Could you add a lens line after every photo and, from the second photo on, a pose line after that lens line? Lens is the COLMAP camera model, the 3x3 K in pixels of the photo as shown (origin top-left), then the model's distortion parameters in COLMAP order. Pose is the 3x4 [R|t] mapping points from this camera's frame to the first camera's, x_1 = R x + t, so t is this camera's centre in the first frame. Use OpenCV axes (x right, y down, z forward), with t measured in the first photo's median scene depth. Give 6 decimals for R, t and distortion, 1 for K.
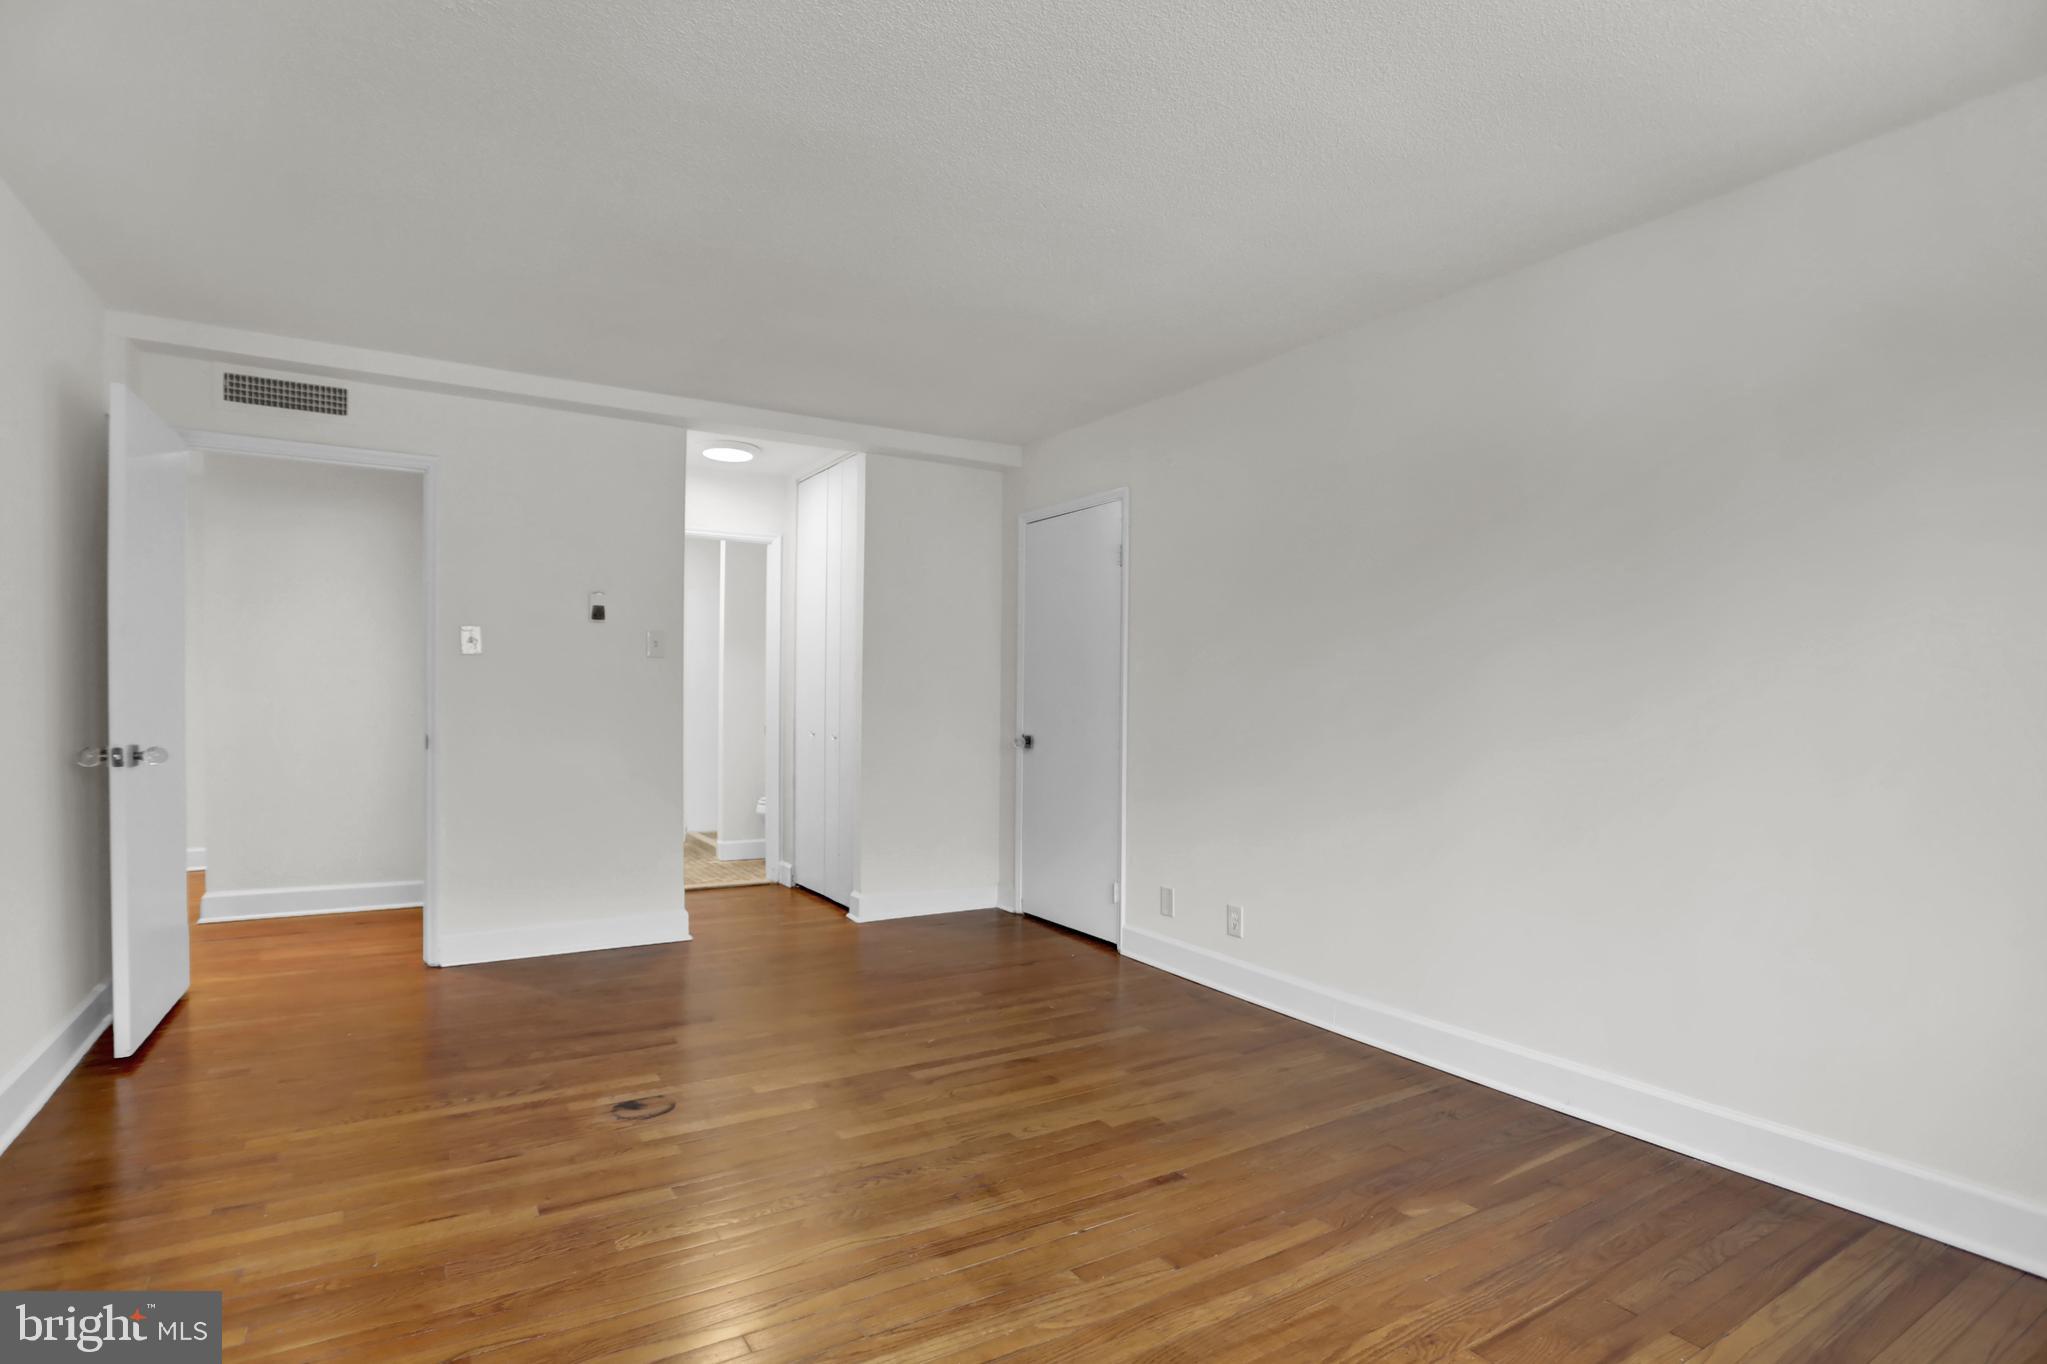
lens RADIAL K [[992.9, 0, 1023.5], [0, 992.9, 682.0], [0, 0, 1]] dist [-0.073623, 0.033085]
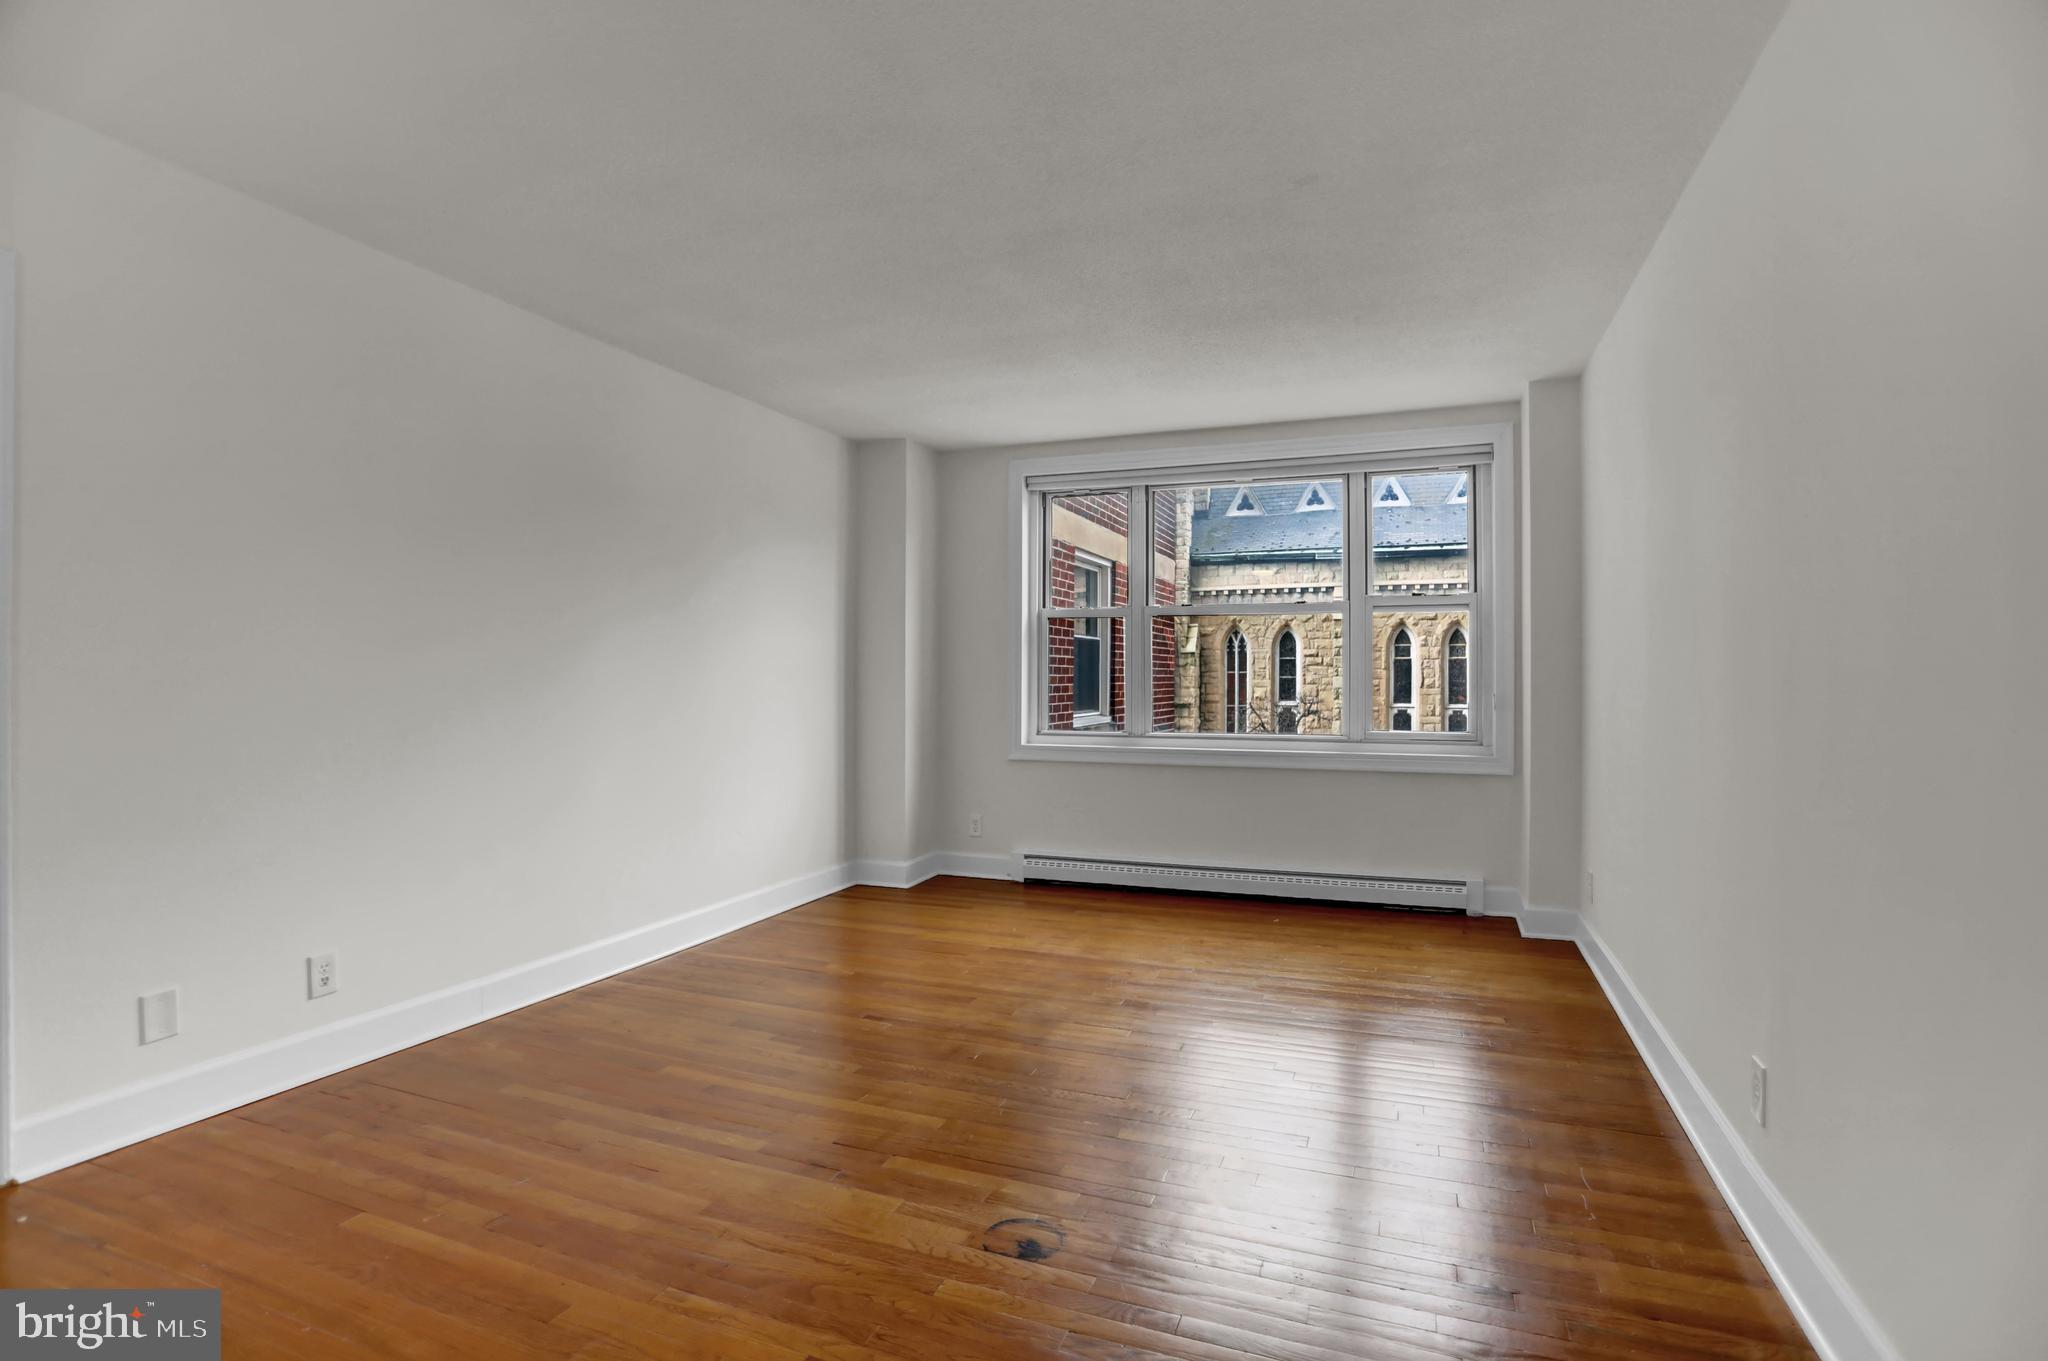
lens RADIAL K [[1013.9, 0, 1027.3], [0, 1013.9, 675.7], [0, 0, 1]] dist [-0.081514, 0.047186]
pose [[-0.597305, -0.001161, 0.802013, -0.827286], [-0.023211, 0.999605, -0.015839, 0.016854], [-0.801678, -0.028076, -0.597097, 1.210920]]
